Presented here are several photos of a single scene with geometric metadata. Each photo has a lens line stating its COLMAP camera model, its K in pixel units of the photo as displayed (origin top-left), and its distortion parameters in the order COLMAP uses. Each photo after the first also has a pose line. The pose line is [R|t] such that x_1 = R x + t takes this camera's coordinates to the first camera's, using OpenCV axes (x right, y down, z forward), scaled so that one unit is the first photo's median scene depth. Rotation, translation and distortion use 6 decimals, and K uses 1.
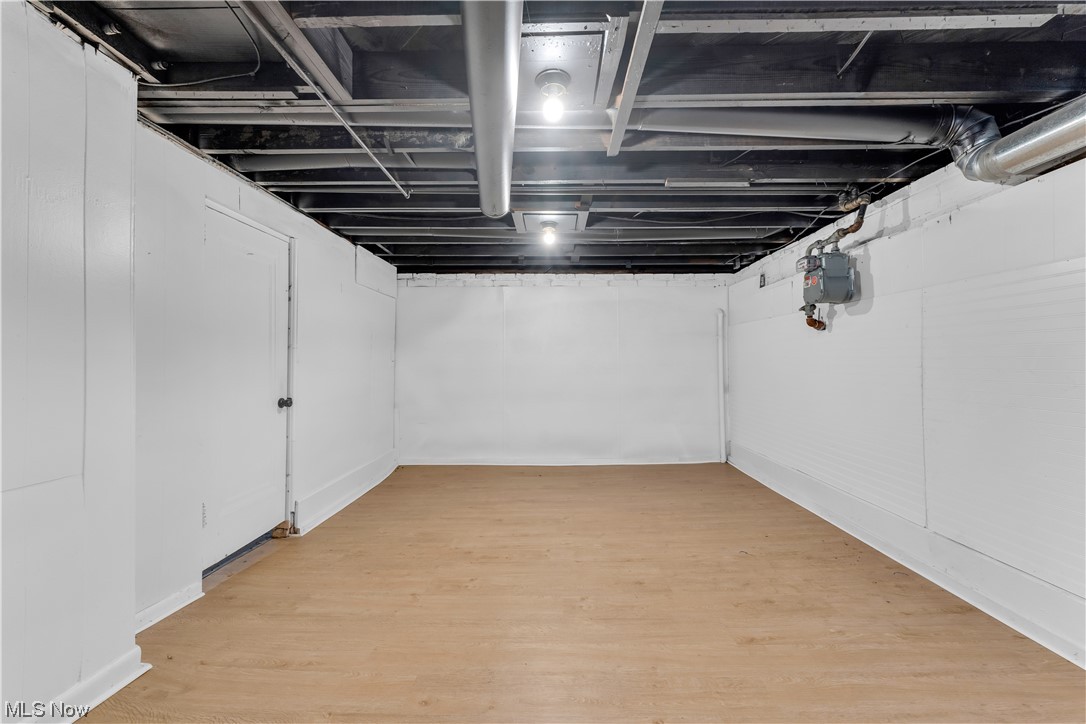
lens RADIAL K [[439.7, 0, 545.0], [0, 439.7, 363.1], [0, 0, 1]] dist [0.003054, -0.001219]
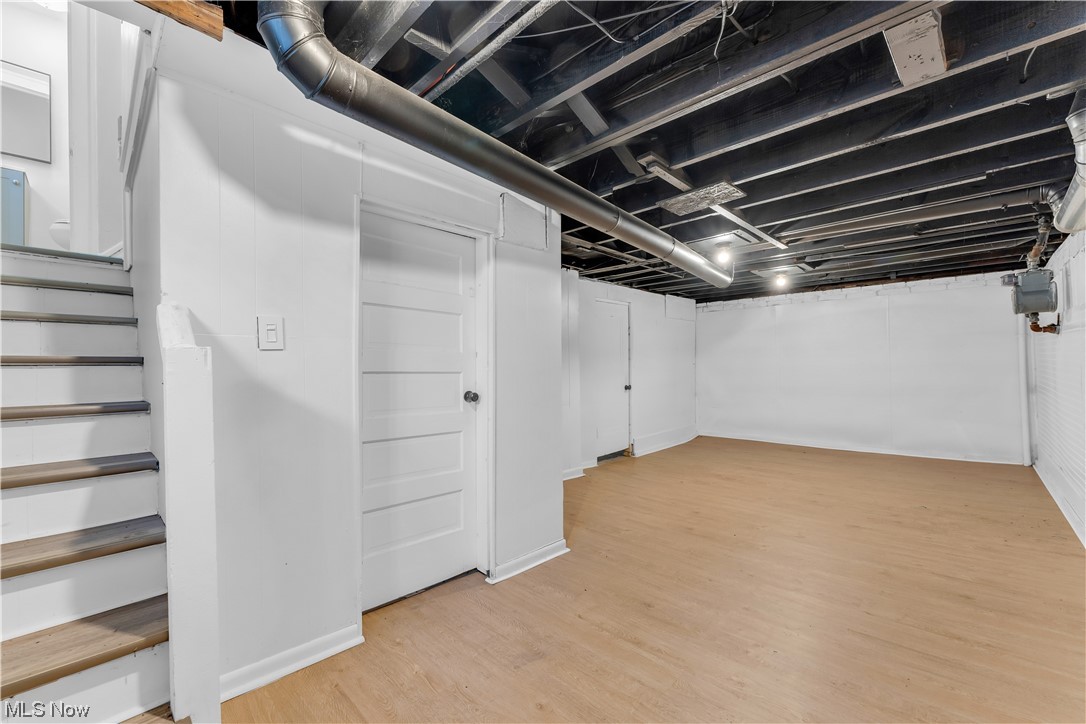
lens RADIAL K [[439.7, 0, 544.3], [0, 439.7, 365.7], [0, 0, 1]] dist [0.003054, -0.001219]
pose [[0.736318, -0.007169, -0.676598, 0.575339], [0.014742, 0.999876, 0.005449, -0.028216], [0.676475, -0.013987, 0.736333, -0.862695]]
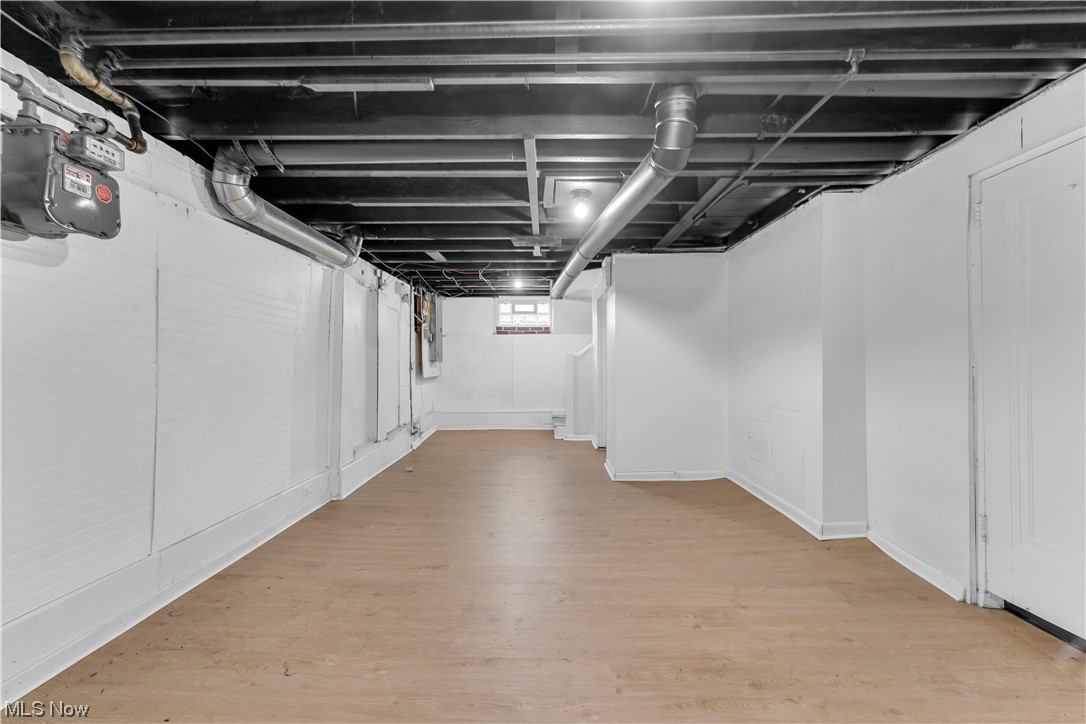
lens RADIAL K [[439.7, 0, 542.4], [0, 439.7, 356.5], [0, 0, 1]] dist [0.003054, -0.001219]
pose [[-0.999860, 0.001589, -0.016646, 0.130835], [0.001949, 0.999764, -0.021644, 0.016849], [0.016607, -0.021674, -0.999627, 1.815409]]
